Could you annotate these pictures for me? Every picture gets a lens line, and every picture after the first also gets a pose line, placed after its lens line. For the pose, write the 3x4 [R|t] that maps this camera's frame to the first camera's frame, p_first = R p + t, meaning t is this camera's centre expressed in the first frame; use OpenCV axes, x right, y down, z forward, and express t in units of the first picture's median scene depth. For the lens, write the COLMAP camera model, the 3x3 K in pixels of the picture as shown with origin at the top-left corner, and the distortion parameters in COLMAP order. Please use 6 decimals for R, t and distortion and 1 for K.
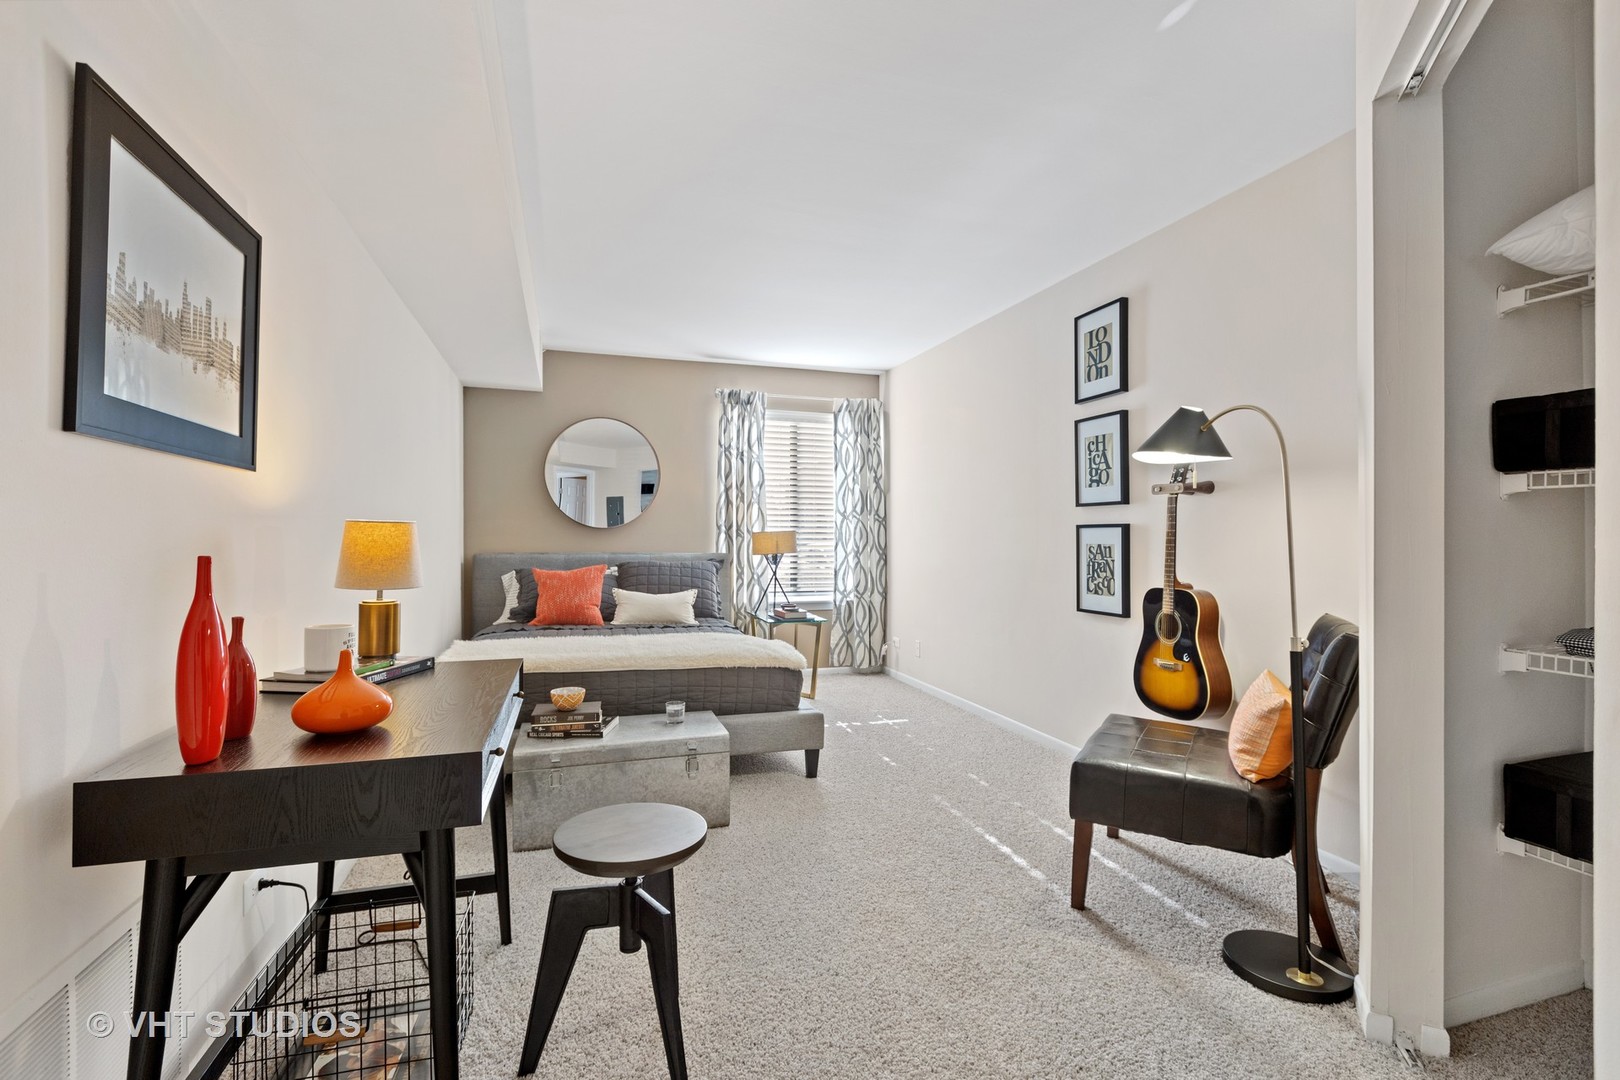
lens RADIAL K [[730.4, 0, 805.8], [0, 730.4, 537.4], [0, 0, 1]] dist [0.001853, 0.001121]
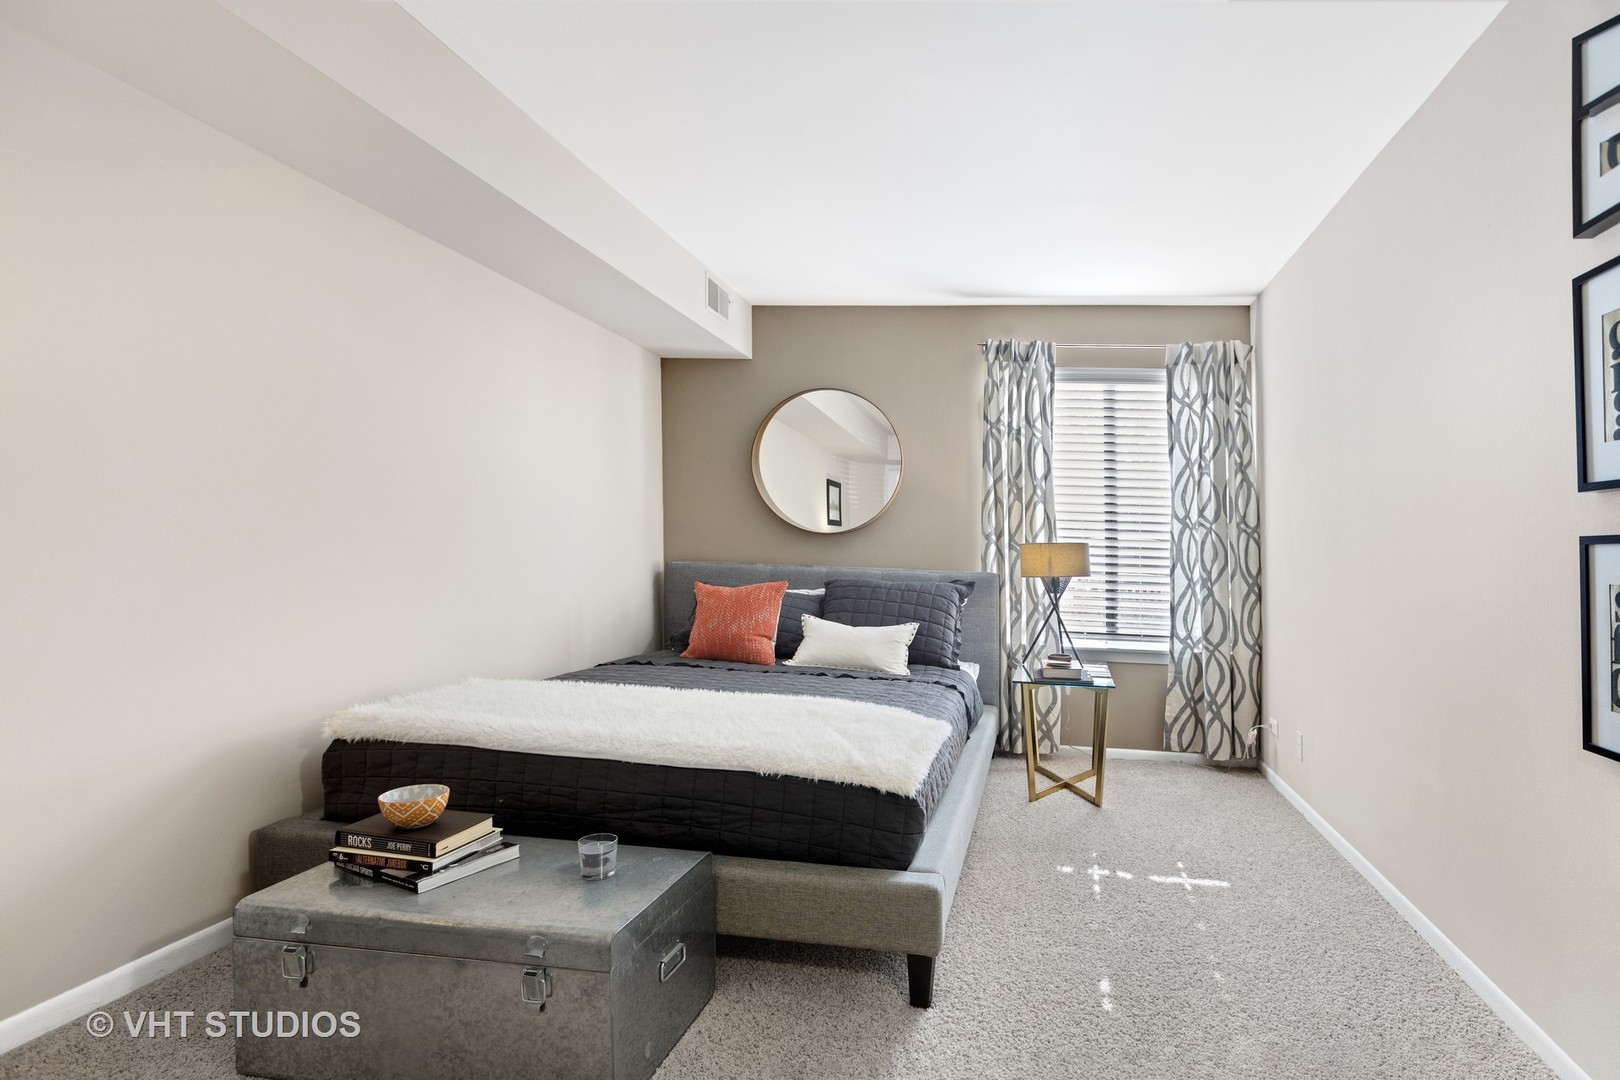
lens RADIAL K [[842.1, 0, 811.6], [0, 842.1, 524.9], [0, 0, 1]] dist [-0.003965, -0.001153]
pose [[0.897013, 0.015529, -0.441732, 0.093136], [-0.029448, 0.999262, -0.024669, 0.000243], [0.441023, 0.035137, 0.896808, 0.190879]]
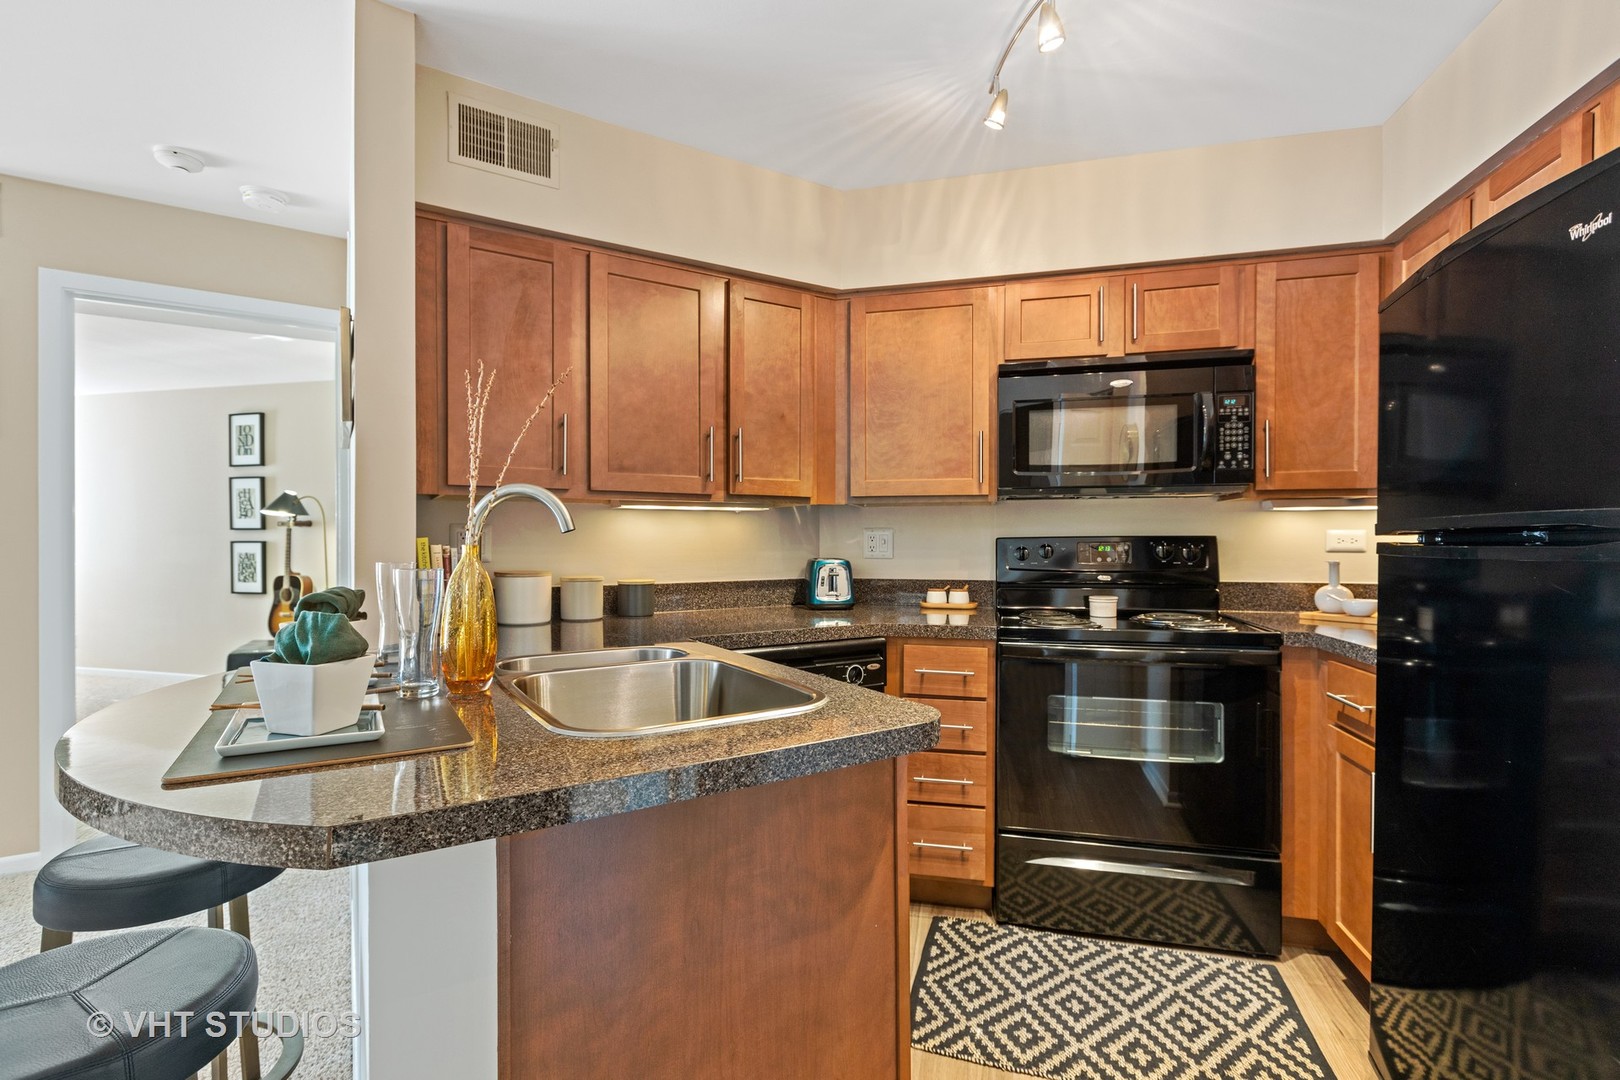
lens RADIAL K [[730.4, 0, 810.3], [0, 730.4, 543.8], [0, 0, 1]] dist [0.001853, 0.001121]
pose [[0.526870, -0.006729, 0.849919, -0.165459], [-0.003083, 0.999947, 0.009828, -0.014921], [-0.849940, -0.007799, 0.526821, -0.472636]]
